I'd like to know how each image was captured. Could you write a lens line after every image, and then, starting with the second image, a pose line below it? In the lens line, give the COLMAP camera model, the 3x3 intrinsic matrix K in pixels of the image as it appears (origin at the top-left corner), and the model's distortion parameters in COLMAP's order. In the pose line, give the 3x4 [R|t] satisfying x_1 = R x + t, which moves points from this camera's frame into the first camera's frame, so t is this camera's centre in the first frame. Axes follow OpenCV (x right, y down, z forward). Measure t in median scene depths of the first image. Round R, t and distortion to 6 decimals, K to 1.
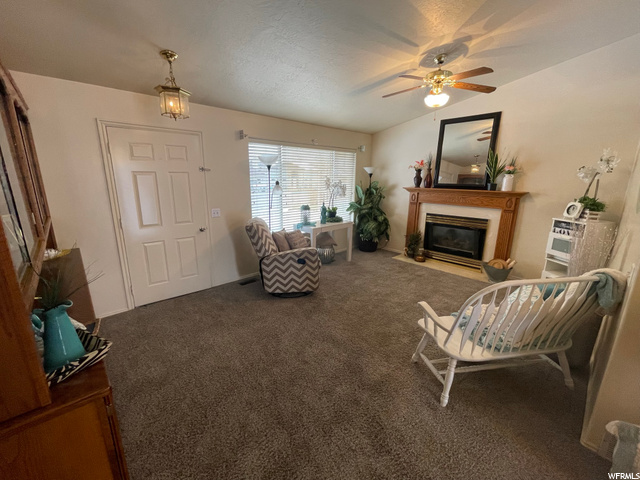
lens RADIAL K [[261.6, 0, 320.0], [0, 261.6, 240.0], [0, 0, 1]] dist [0.000542, -0.000188]
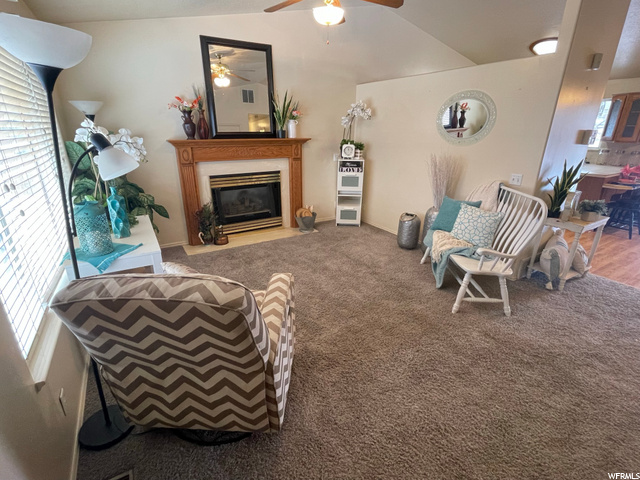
lens RADIAL K [[301.3, 0, 320.0], [0, 301.3, 240.0], [0, 0, 1]] dist [-0.003115, -0.000240]
pose [[0.228825, -0.347849, 0.909197, -0.364630], [0.228796, 0.927033, 0.297090, -0.131684], [-0.946198, 0.140039, 0.291715, 0.573258]]
